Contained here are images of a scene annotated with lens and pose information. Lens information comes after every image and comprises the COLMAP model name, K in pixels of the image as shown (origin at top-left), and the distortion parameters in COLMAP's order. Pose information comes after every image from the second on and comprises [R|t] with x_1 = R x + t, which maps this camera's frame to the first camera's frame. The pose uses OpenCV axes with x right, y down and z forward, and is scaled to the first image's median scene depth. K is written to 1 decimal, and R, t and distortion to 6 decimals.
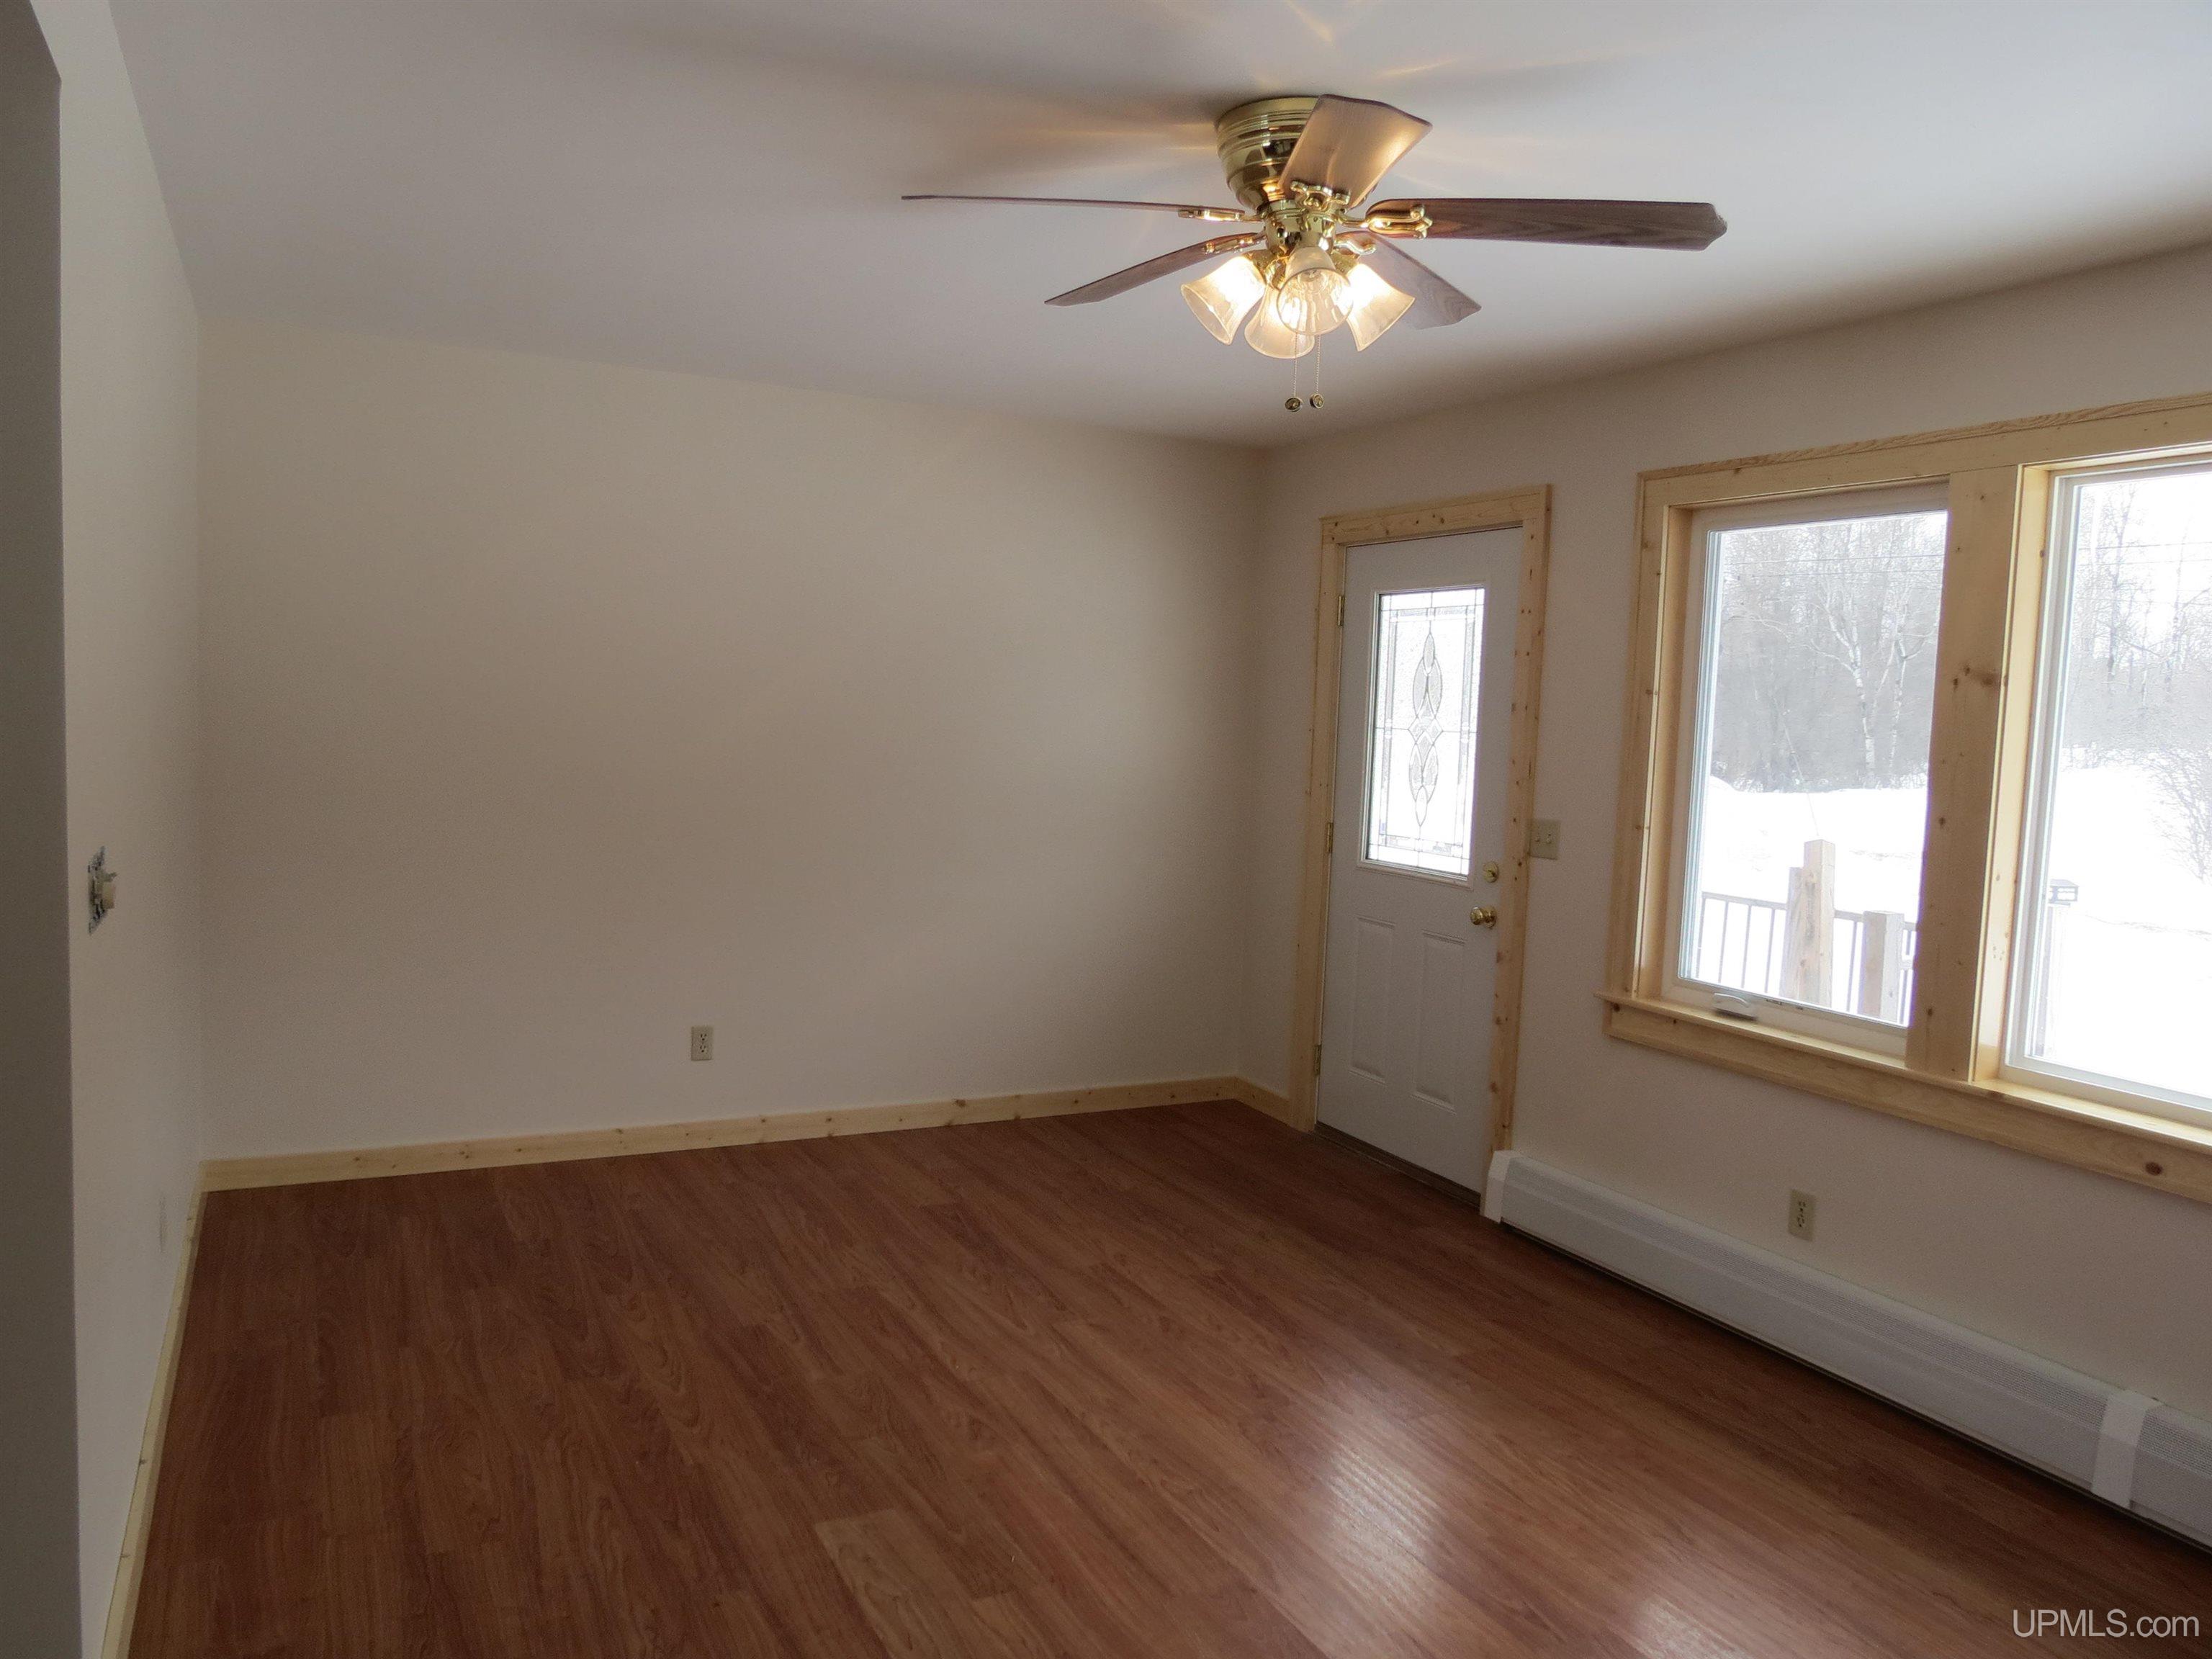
lens RADIAL K [[1572.8, 0, 1109.2], [0, 1572.8, 822.1], [0, 0, 1]] dist [-0.040554, 0.034562]
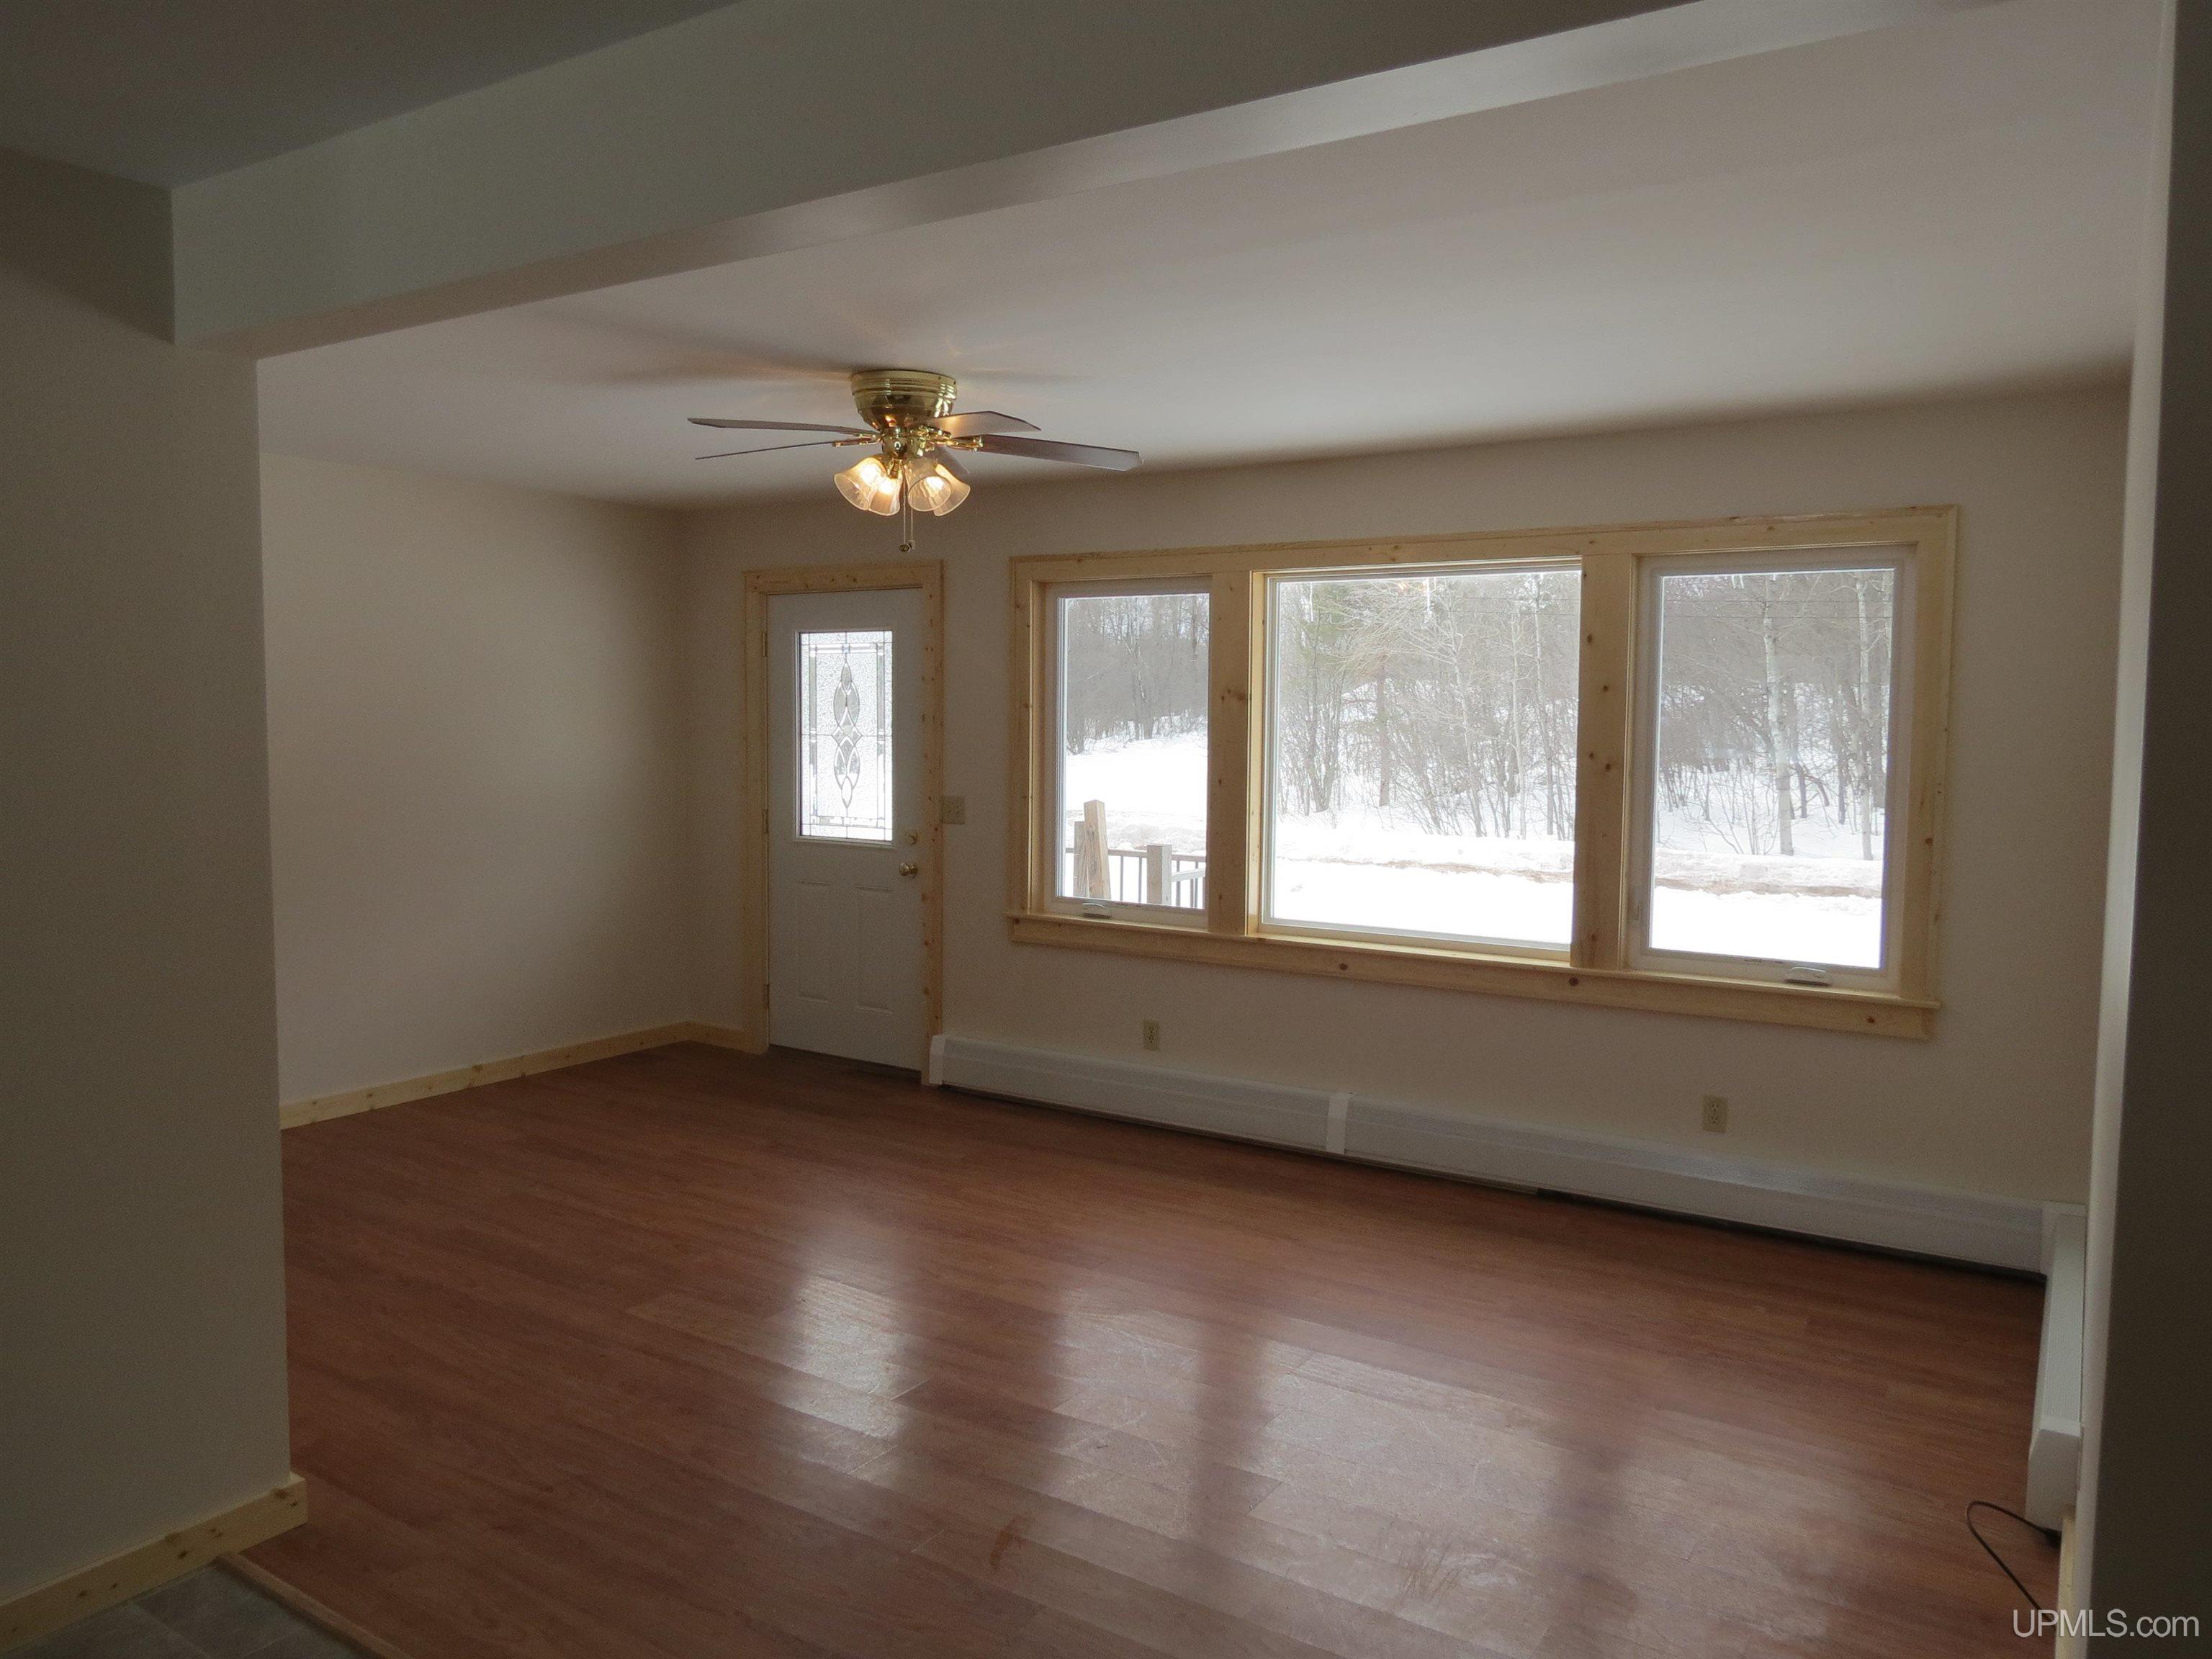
lens RADIAL K [[1558.5, 0, 1105.0], [0, 1558.5, 823.3], [0, 0, 1]] dist [-0.039986, 0.011475]
pose [[0.868233, -0.067995, 0.491476, -0.300486], [0.062935, 0.997657, 0.026844, -0.006671], [-0.492150, 0.007624, 0.870477, -0.296196]]
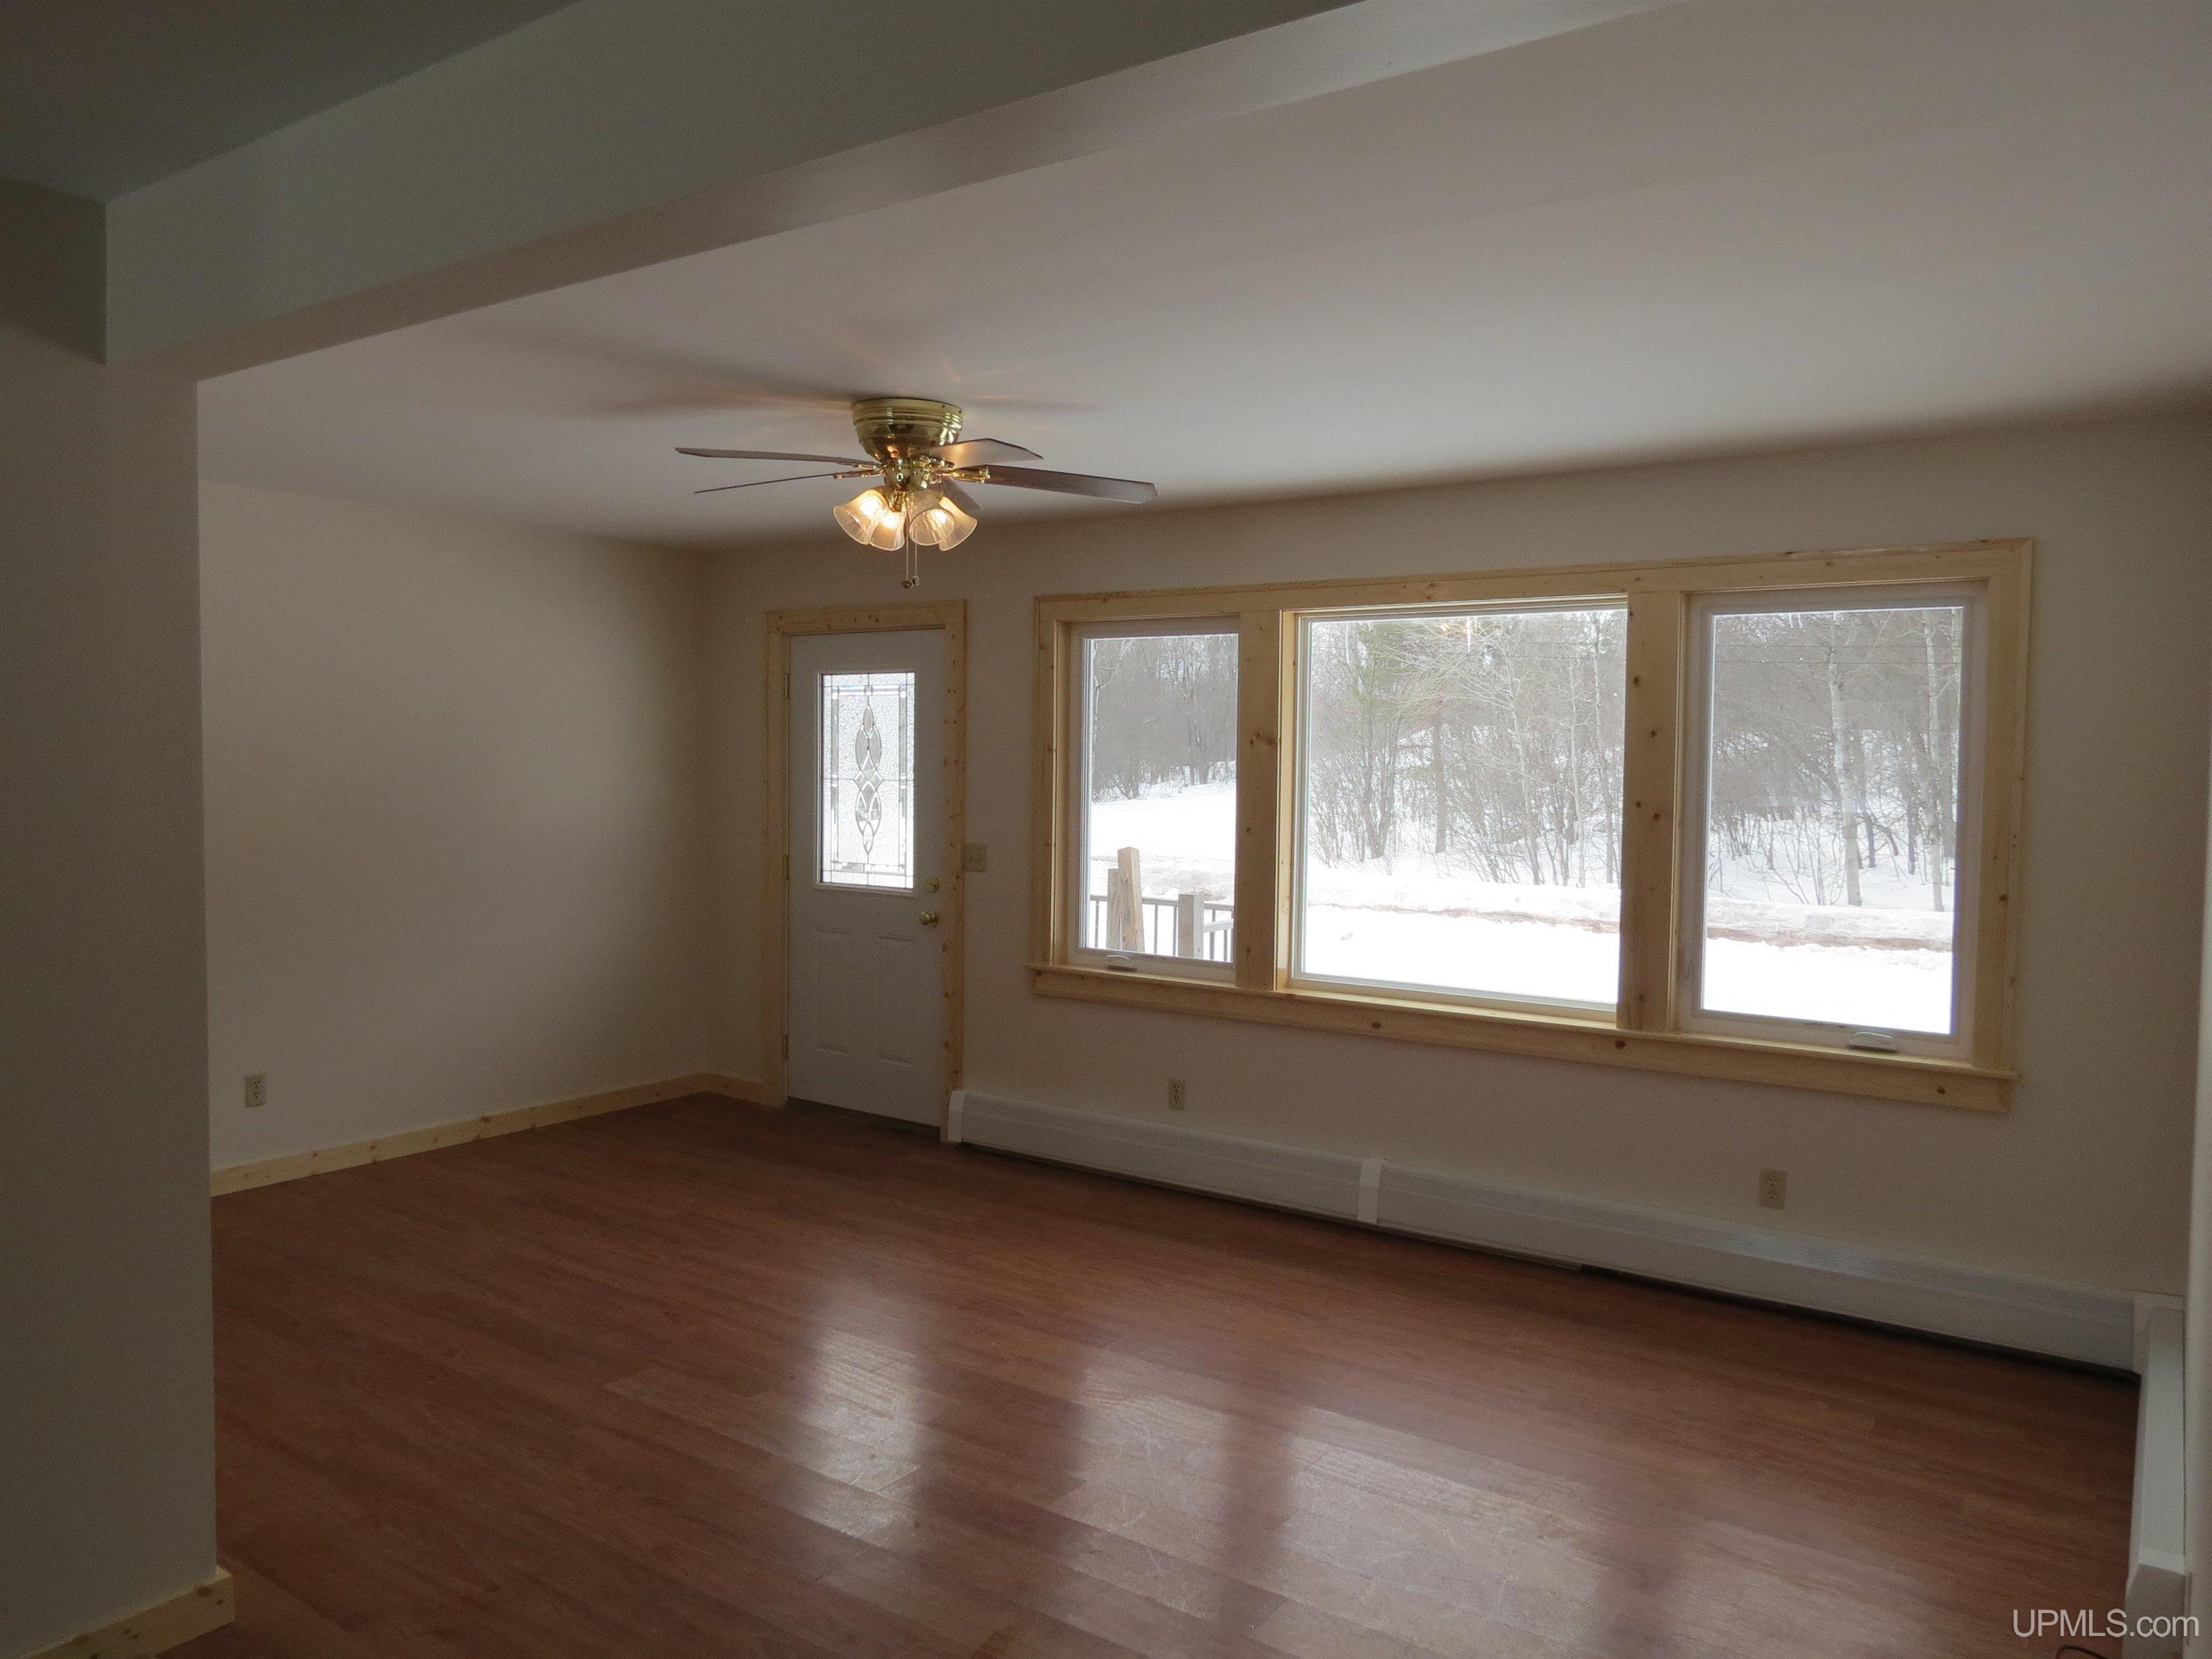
lens RADIAL K [[1558.5, 0, 1105.0], [0, 1558.5, 823.3], [0, 0, 1]] dist [-0.039986, 0.011475]
pose [[0.886071, -0.049351, 0.460914, -0.251525], [0.057680, 0.998327, -0.003993, -0.007111], [-0.459946, 0.030124, 0.887436, -0.264257]]
